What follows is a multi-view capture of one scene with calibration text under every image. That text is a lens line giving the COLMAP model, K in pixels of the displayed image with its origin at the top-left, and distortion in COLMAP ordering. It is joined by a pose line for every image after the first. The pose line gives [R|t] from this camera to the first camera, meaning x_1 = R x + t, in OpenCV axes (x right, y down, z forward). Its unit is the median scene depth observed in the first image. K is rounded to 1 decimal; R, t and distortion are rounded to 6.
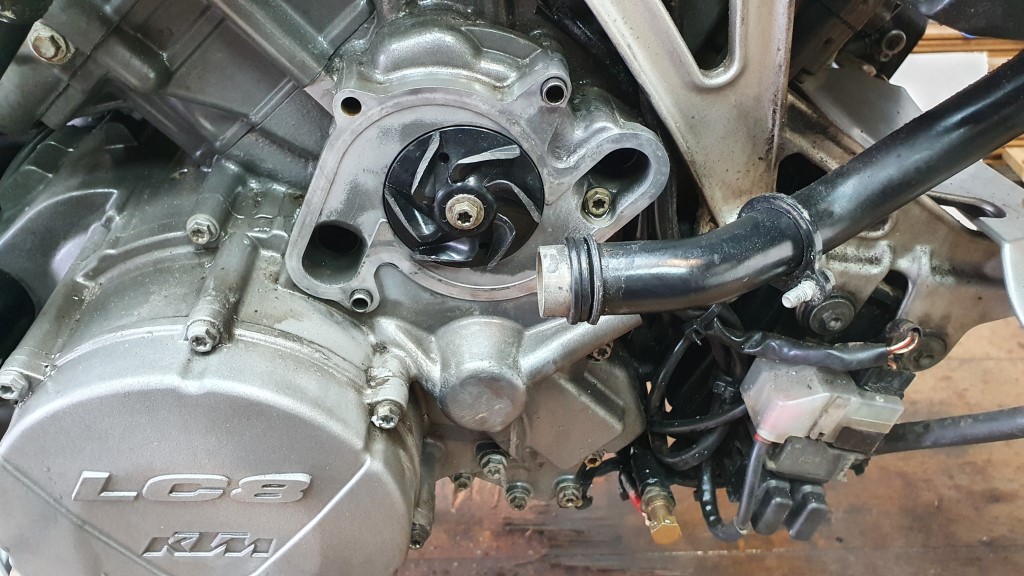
lens RADIAL K [[786.6, 0, 511.3], [0, 786.6, 272.9], [0, 0, 1]] dist [0.010230, -0.003030]
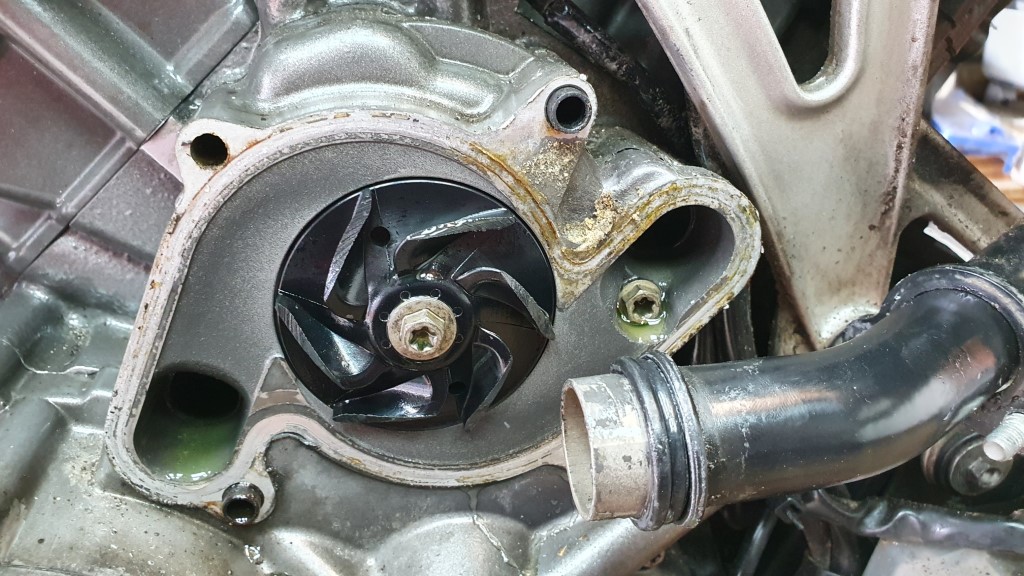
lens RADIAL K [[786.6, 0, 511.3], [0, 786.6, 272.9], [0, 0, 1]] dist [0.010230, -0.003030]
pose [[0.994757, -0.054759, 0.086372, -0.040670], [0.070699, 0.978471, -0.193899, -0.003655], [-0.073895, 0.198989, 0.977212, 0.429231]]
